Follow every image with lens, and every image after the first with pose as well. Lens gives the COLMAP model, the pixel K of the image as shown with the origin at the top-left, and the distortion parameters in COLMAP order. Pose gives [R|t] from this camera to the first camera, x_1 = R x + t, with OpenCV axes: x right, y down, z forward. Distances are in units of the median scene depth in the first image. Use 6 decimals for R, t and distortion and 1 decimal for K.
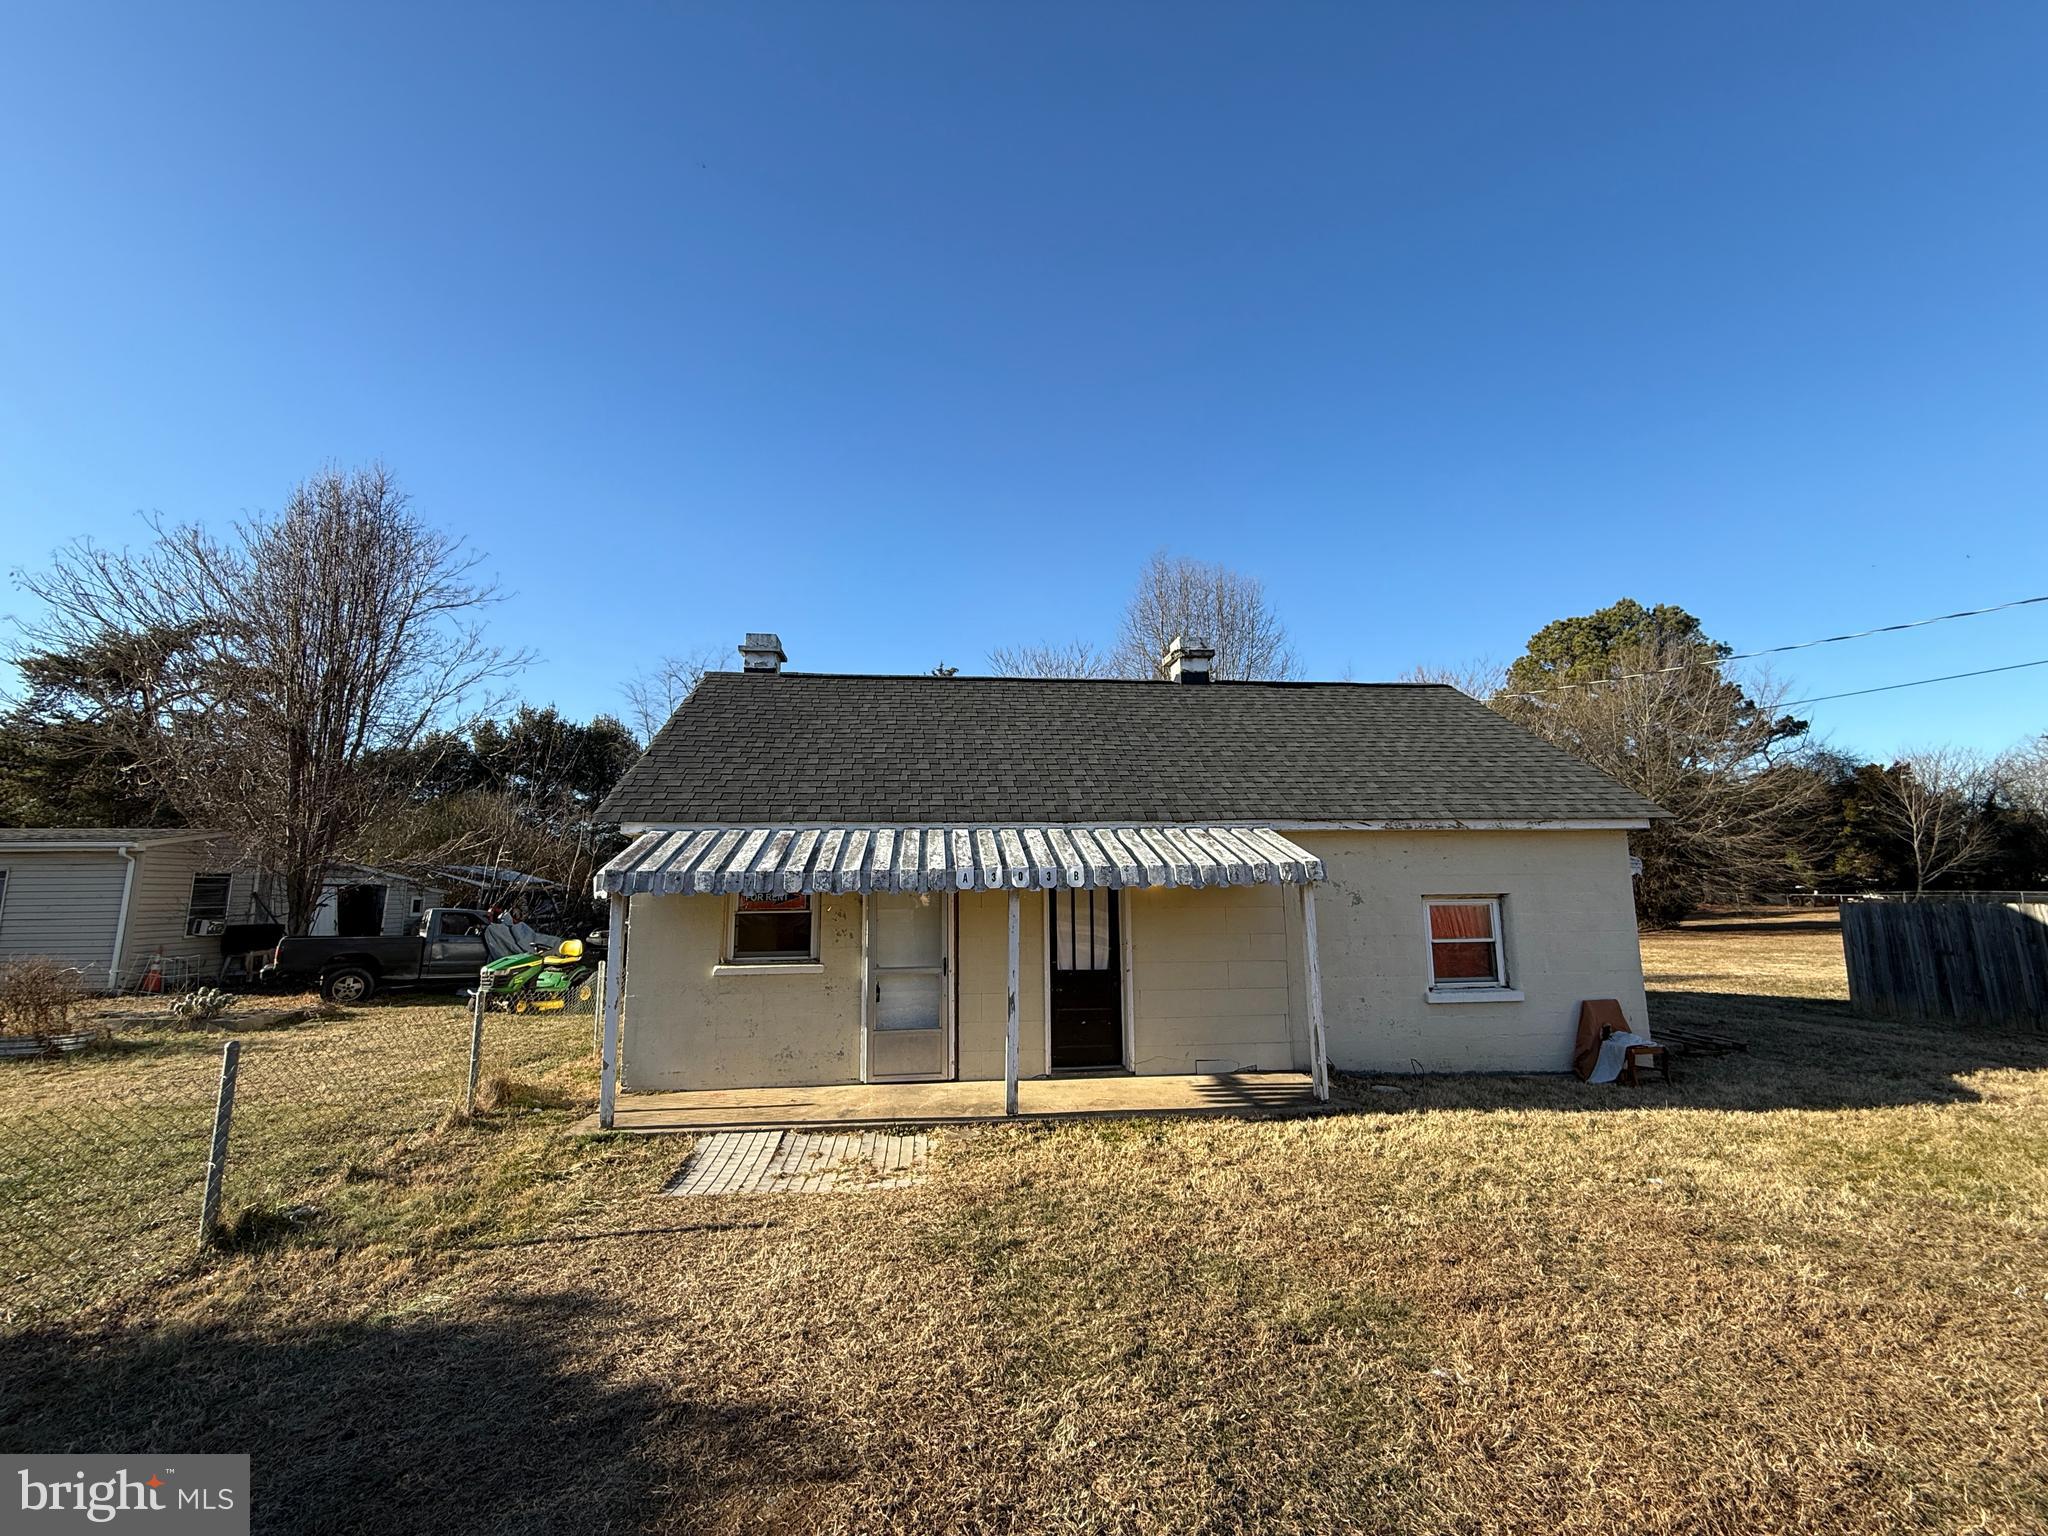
lens RADIAL K [[815.5, 0, 1017.8], [0, 815.5, 771.1], [0, 0, 1]] dist [0.000574, -0.000305]
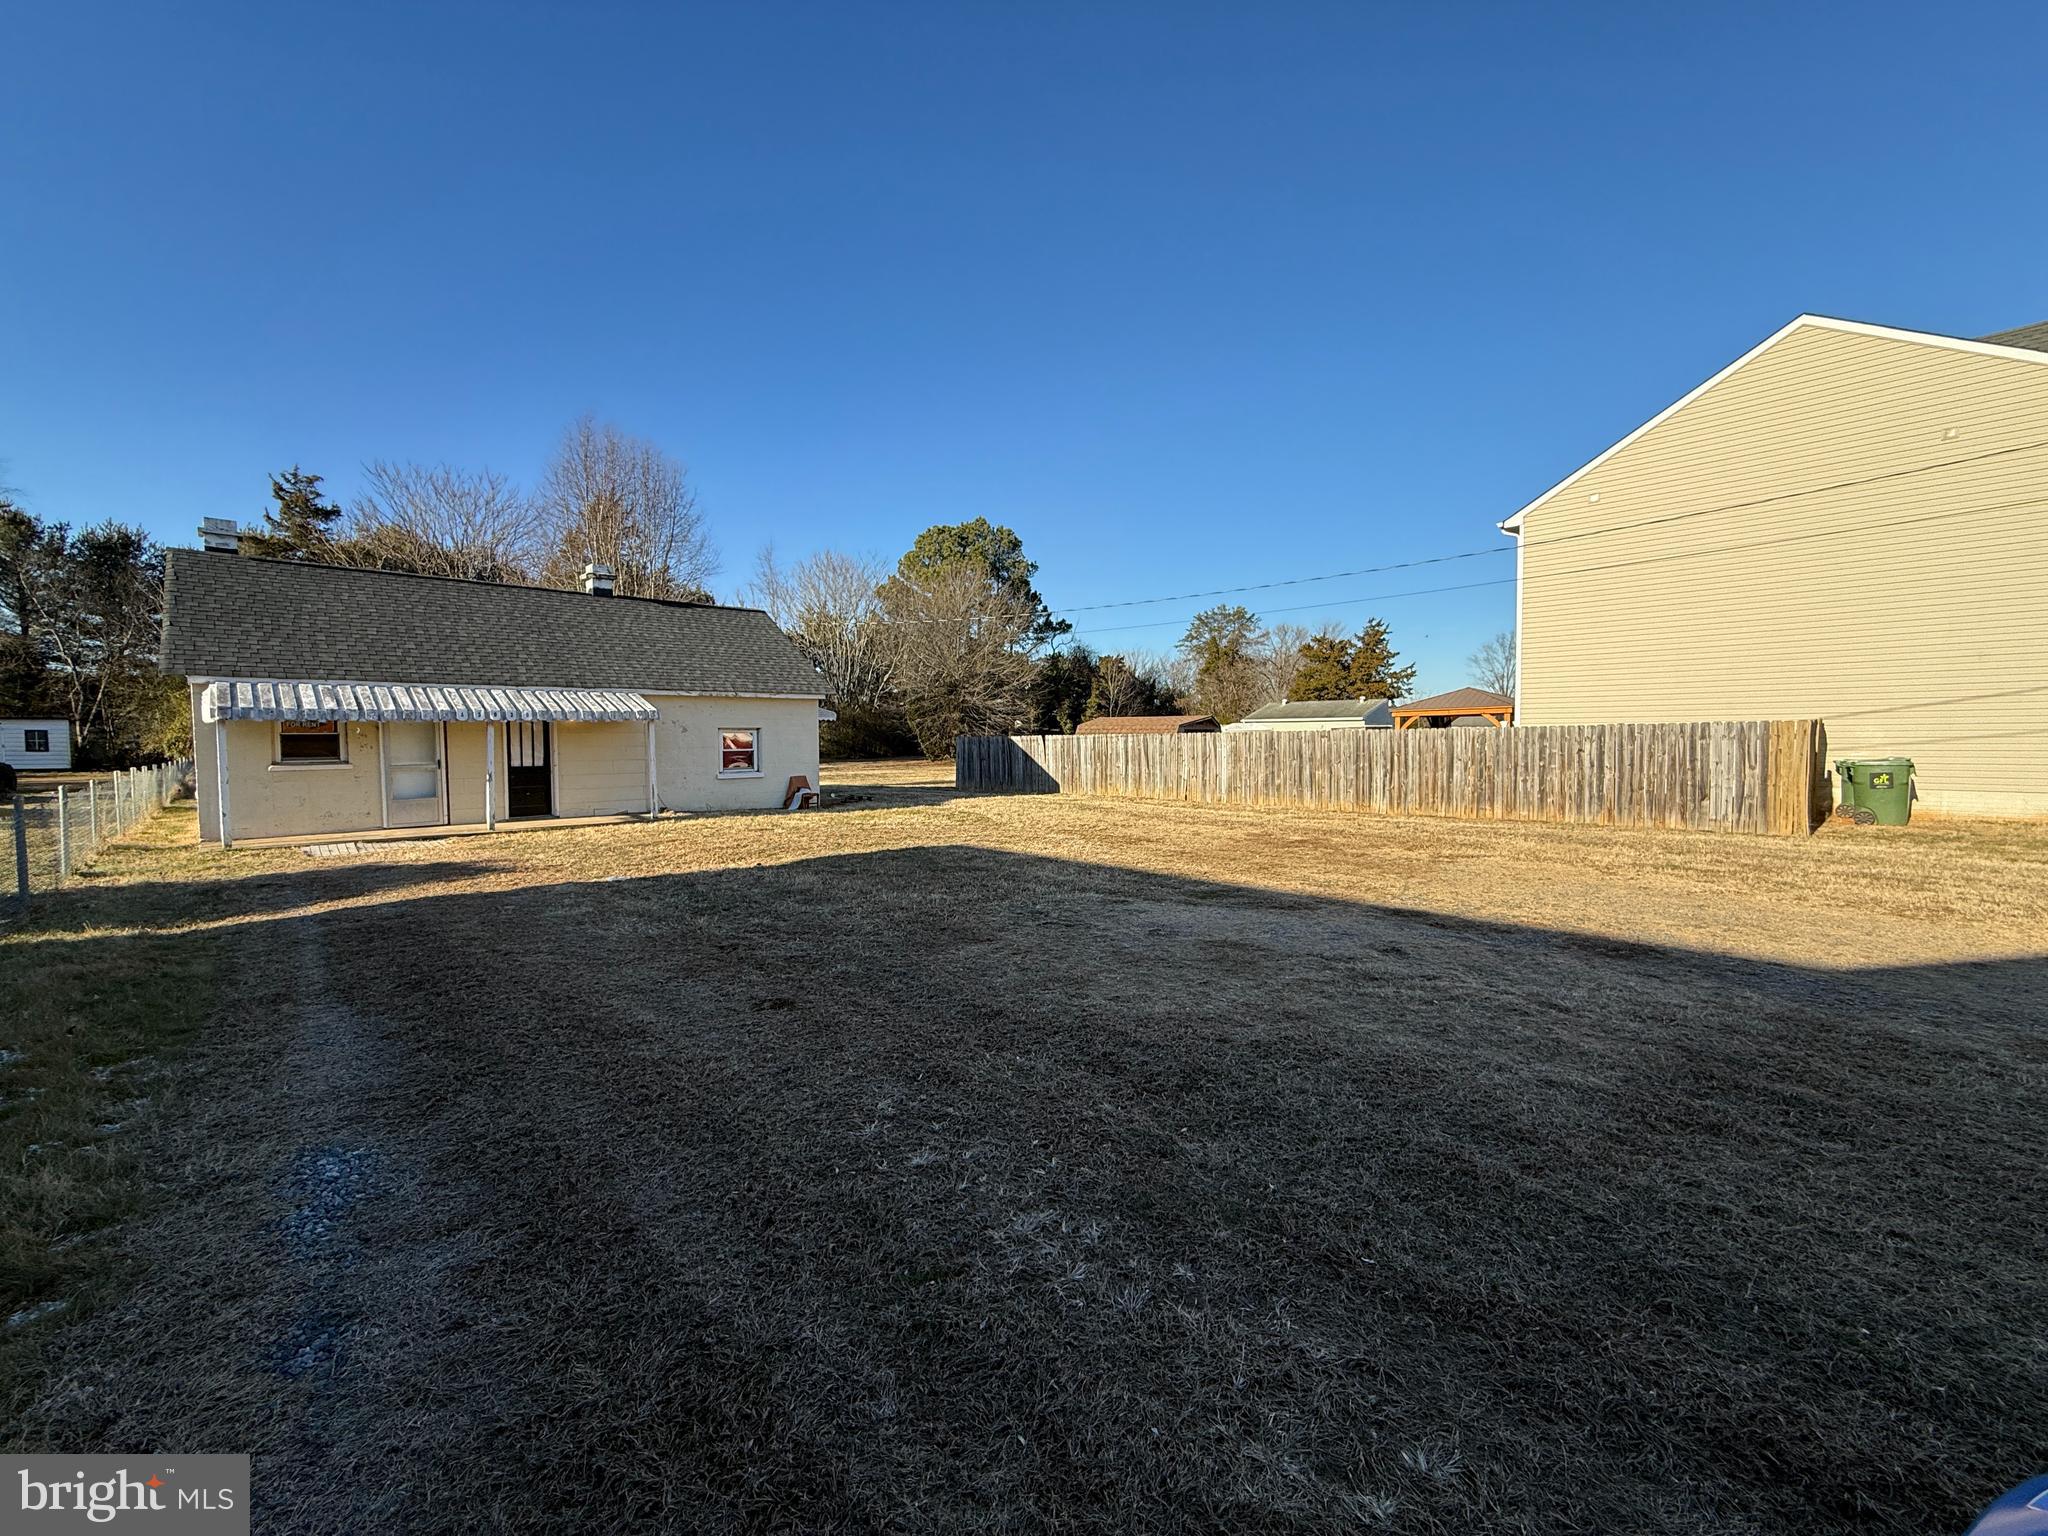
lens RADIAL K [[815.5, 0, 1017.8], [0, 815.5, 771.1], [0, 0, 1]] dist [0.000574, -0.000305]
pose [[0.791609, -0.023018, 0.610595, -0.162866], [-0.089463, 0.984155, 0.153085, -0.121992], [-0.604444, -0.175809, 0.777006, -1.063844]]
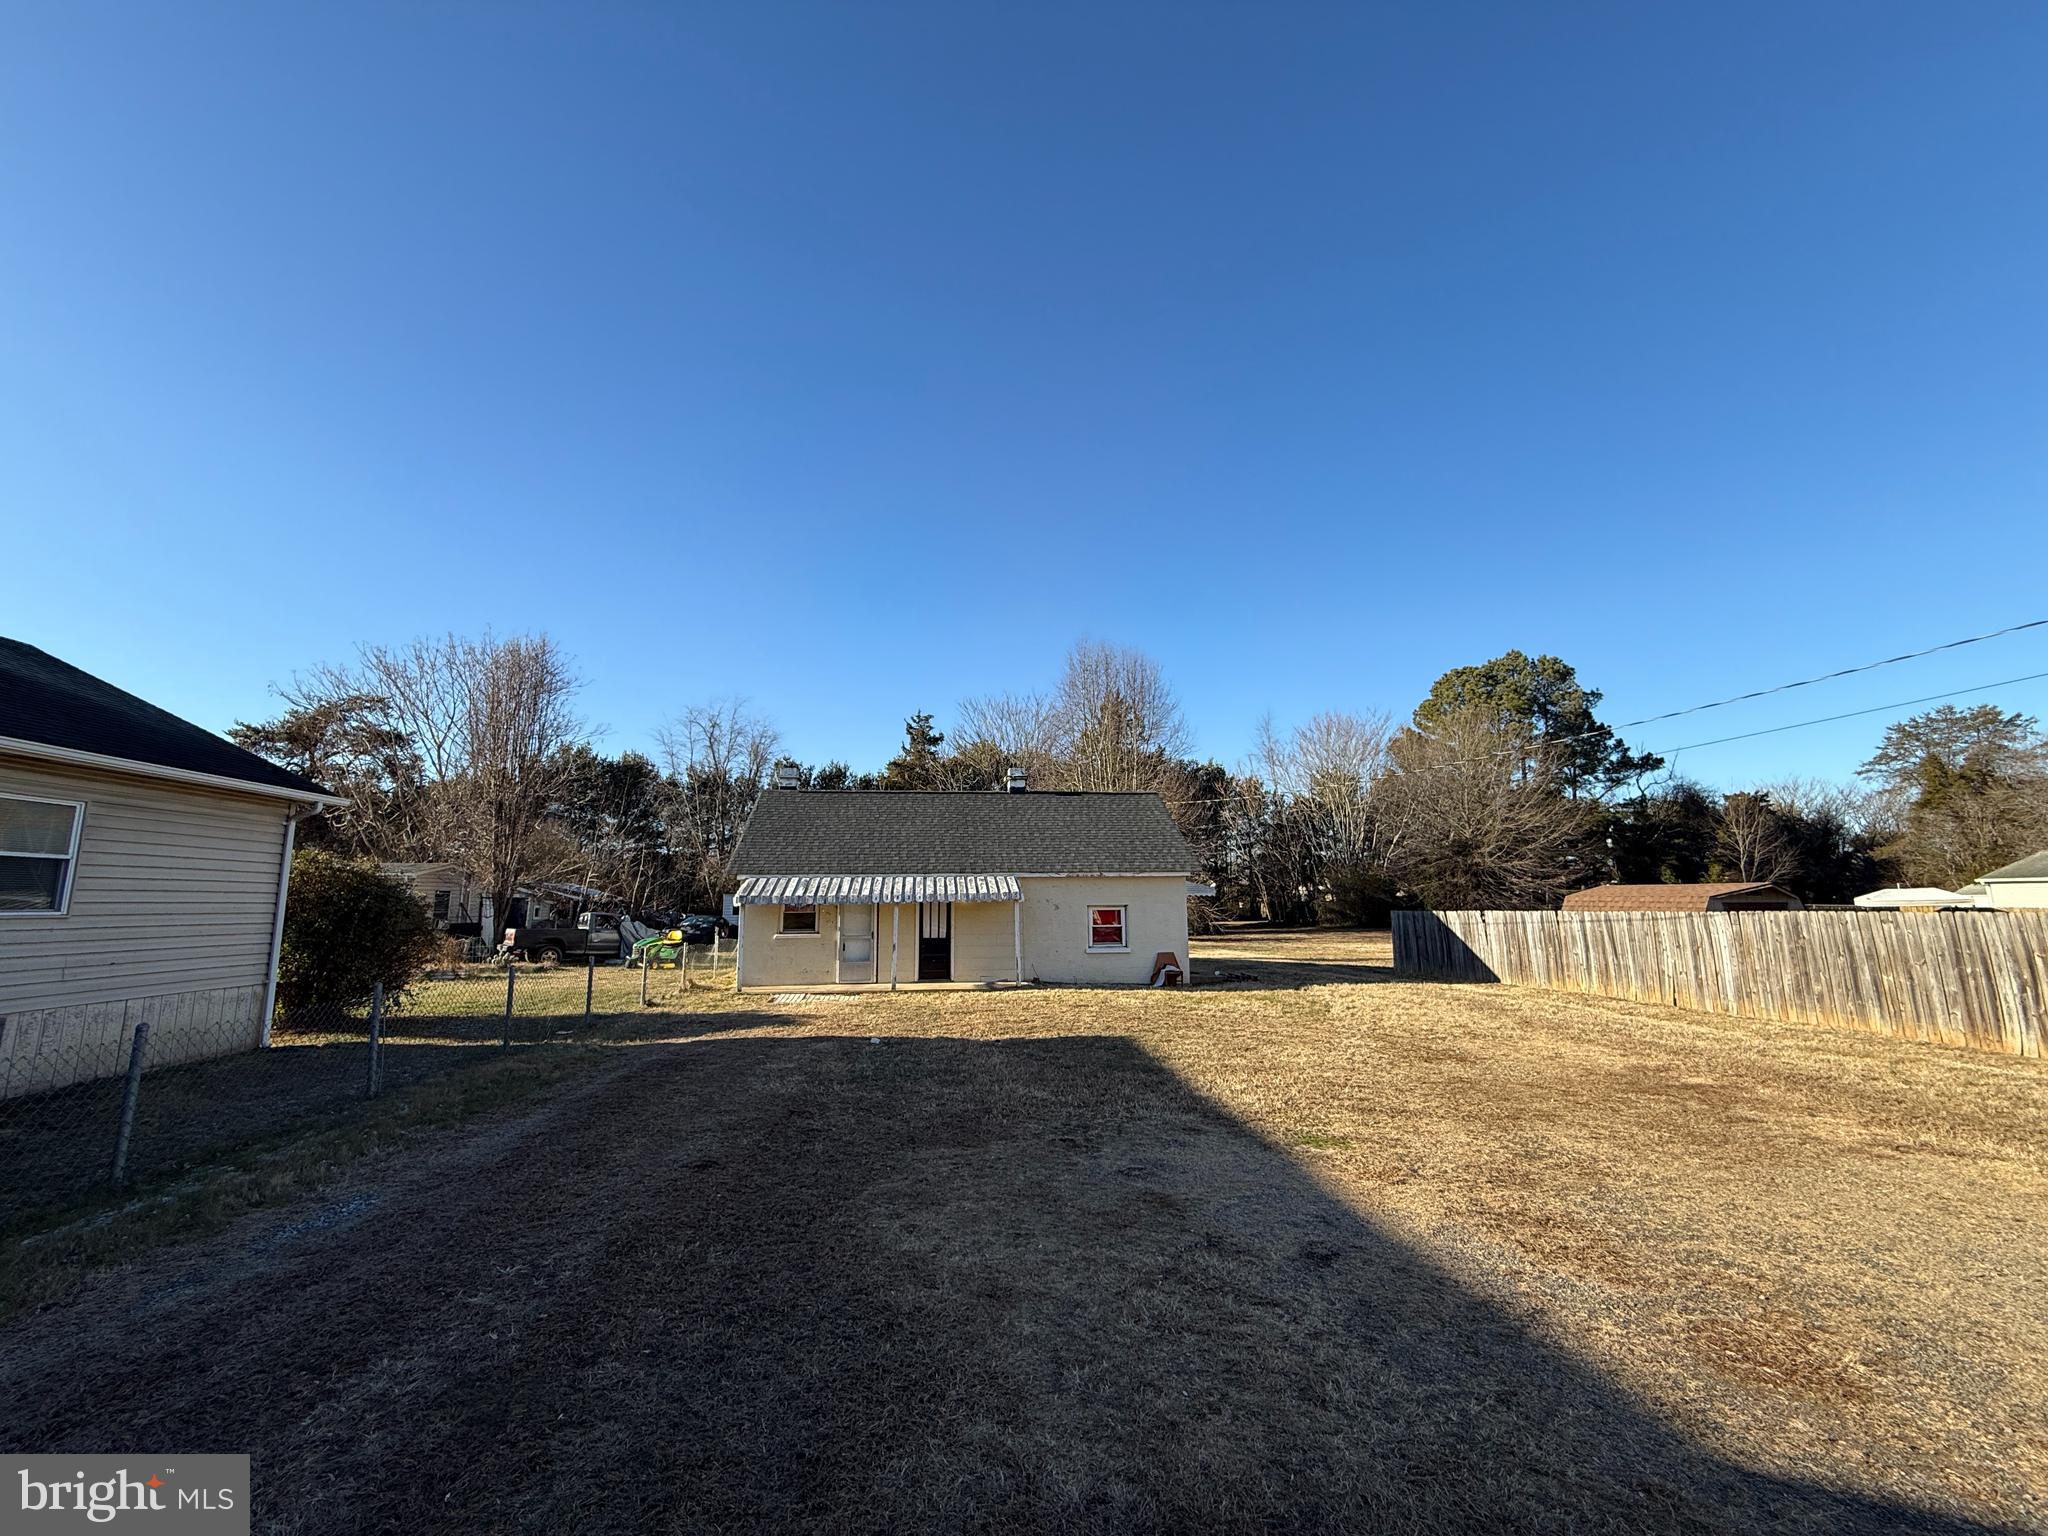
lens RADIAL K [[815.5, 0, 1017.8], [0, 815.5, 771.1], [0, 0, 1]] dist [0.000574, -0.000305]
pose [[0.999984, 0.002474, 0.005118, 0.290051], [-0.002407, 0.999911, -0.013089, -0.187493], [-0.005150, 0.013076, 0.999901, -1.247642]]
